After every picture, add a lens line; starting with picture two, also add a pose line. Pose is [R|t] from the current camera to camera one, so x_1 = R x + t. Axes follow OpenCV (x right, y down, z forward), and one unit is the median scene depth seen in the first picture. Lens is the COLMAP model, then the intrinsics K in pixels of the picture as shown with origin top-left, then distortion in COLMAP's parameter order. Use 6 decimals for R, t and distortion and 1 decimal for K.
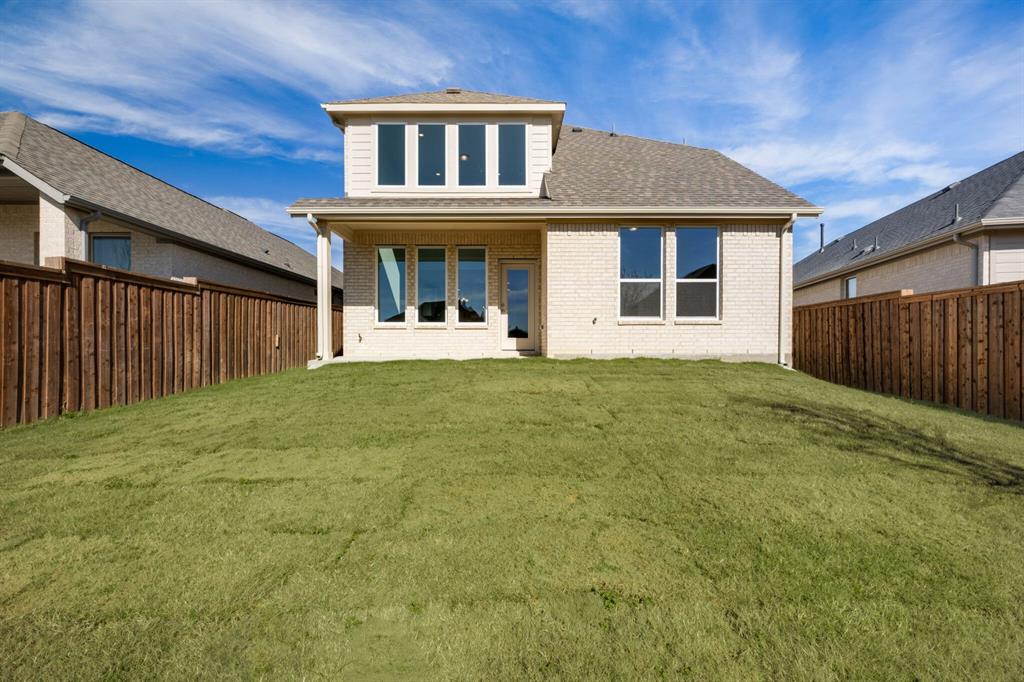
lens RADIAL K [[480.8, 0, 518.3], [0, 480.8, 345.4], [0, 0, 1]] dist [-0.009527, 0.001363]
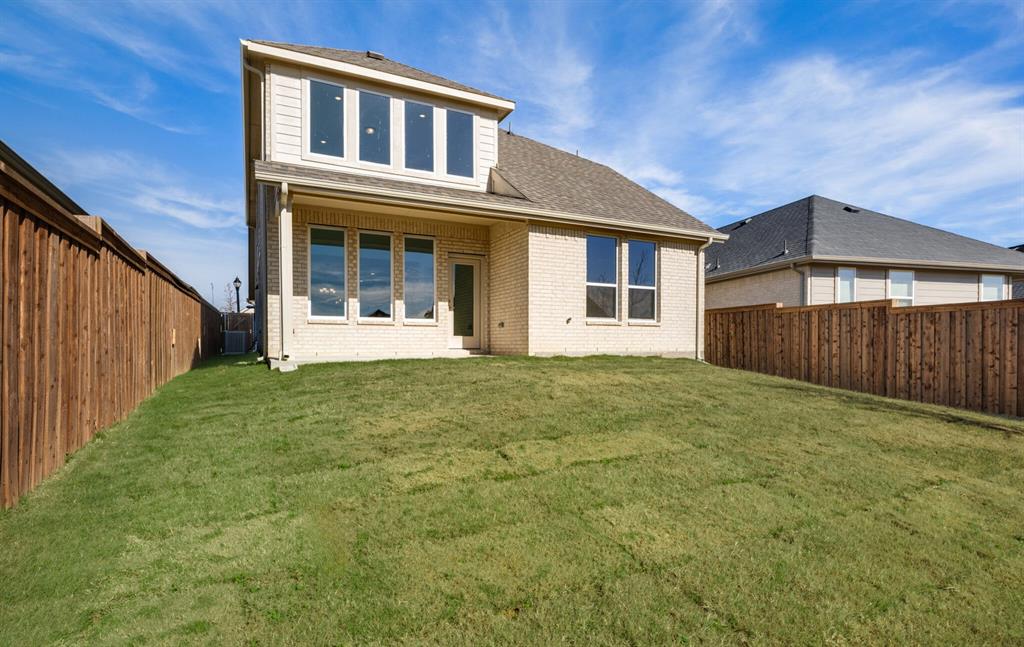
lens RADIAL K [[550.9, 0, 531.9], [0, 550.9, 351.7], [0, 0, 1]] dist [-0.000940, 0.000845]
pose [[0.885356, -0.001592, 0.464910, -0.476937], [-0.001538, 0.999979, 0.006353, 0.010195], [-0.464910, -0.006339, 0.885335, -0.044853]]
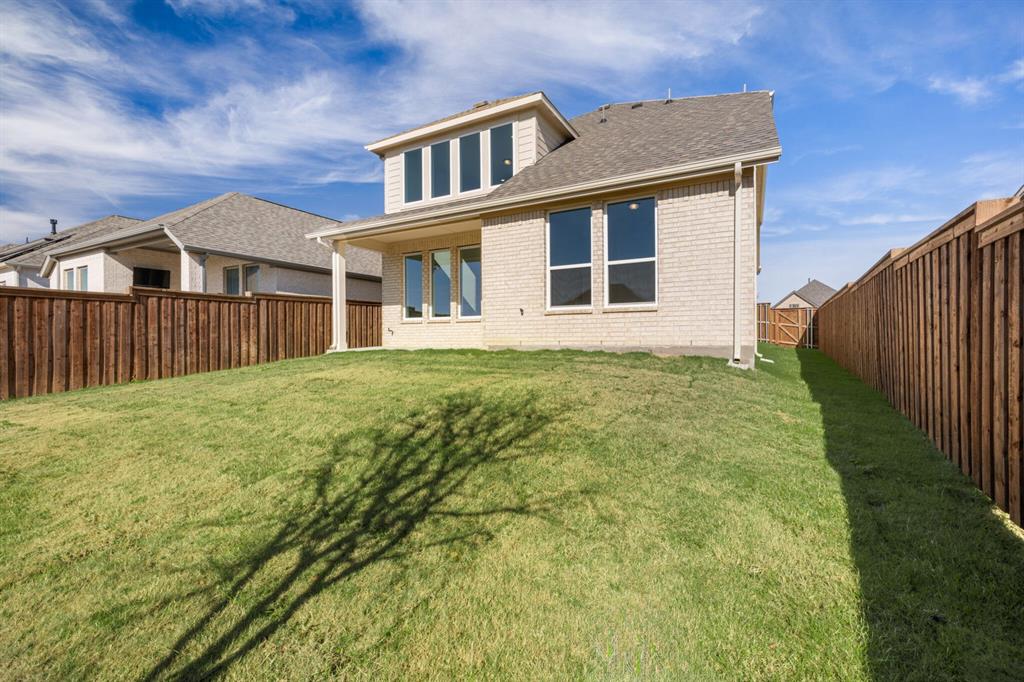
lens RADIAL K [[456.3, 0, 509.4], [0, 456.3, 337.8], [0, 0, 1]] dist [-0.003806, 0.000640]
pose [[0.864917, -0.005483, -0.501886, 0.599233], [0.007521, 0.999970, 0.002037, 0.000189], [0.501859, -0.005536, 0.864932, 0.176461]]
